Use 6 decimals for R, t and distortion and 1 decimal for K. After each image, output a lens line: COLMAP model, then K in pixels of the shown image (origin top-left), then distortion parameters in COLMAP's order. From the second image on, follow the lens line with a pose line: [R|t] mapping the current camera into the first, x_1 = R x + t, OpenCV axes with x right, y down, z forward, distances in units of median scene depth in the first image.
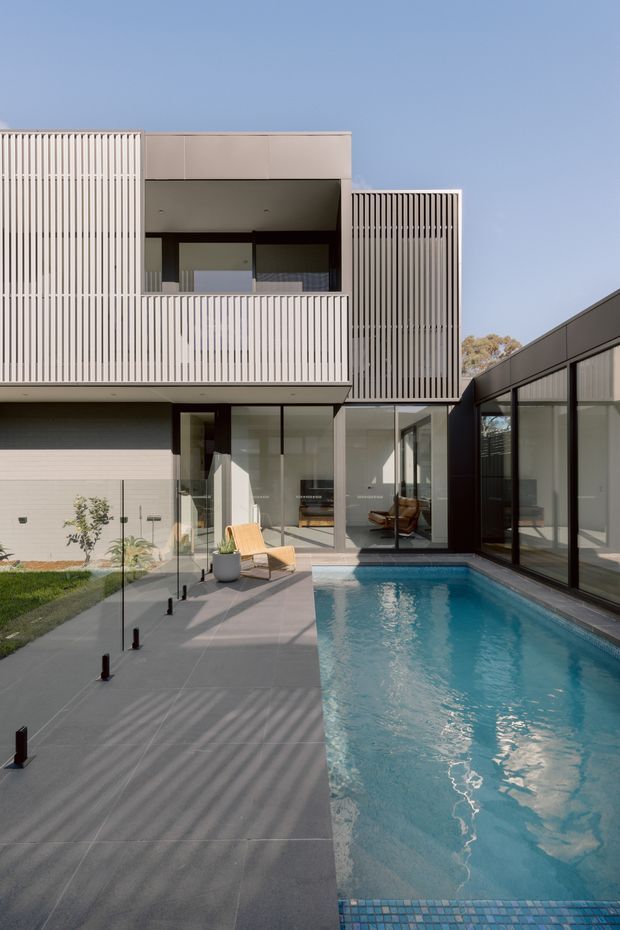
lens RADIAL K [[567.1, 0, 310.5], [0, 567.1, 468.5], [0, 0, 1]] dist [-0.000161, 0.000200]
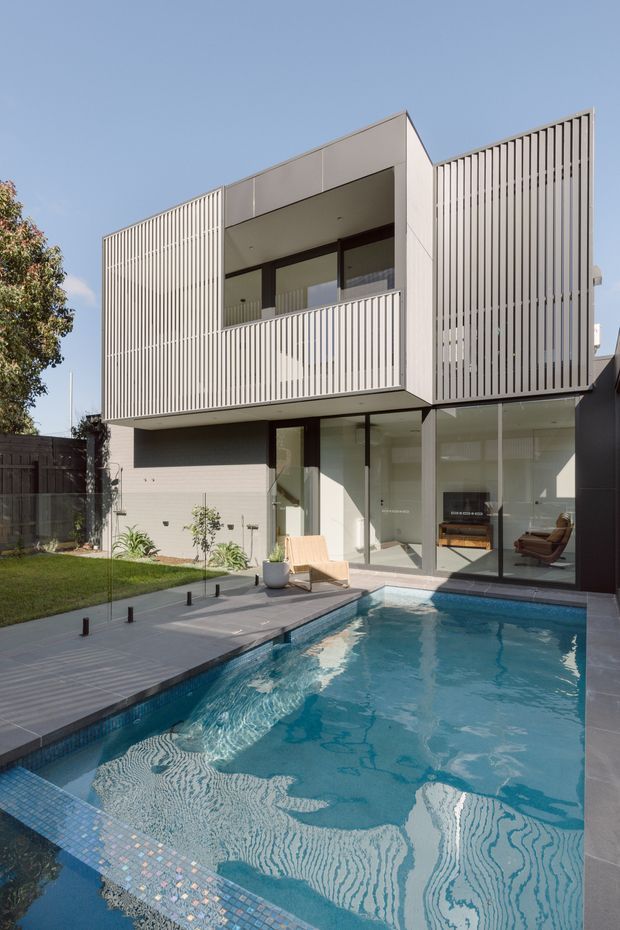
lens RADIAL K [[743.8, 0, 309.9], [0, 743.8, 470.3], [0, 0, 1]] dist [0.000115, -0.005962]
pose [[0.718169, -0.013090, -0.695745, 0.761170], [0.011418, 0.999910, -0.007026, -0.009924], [0.695775, -0.002898, 0.718254, 0.038893]]
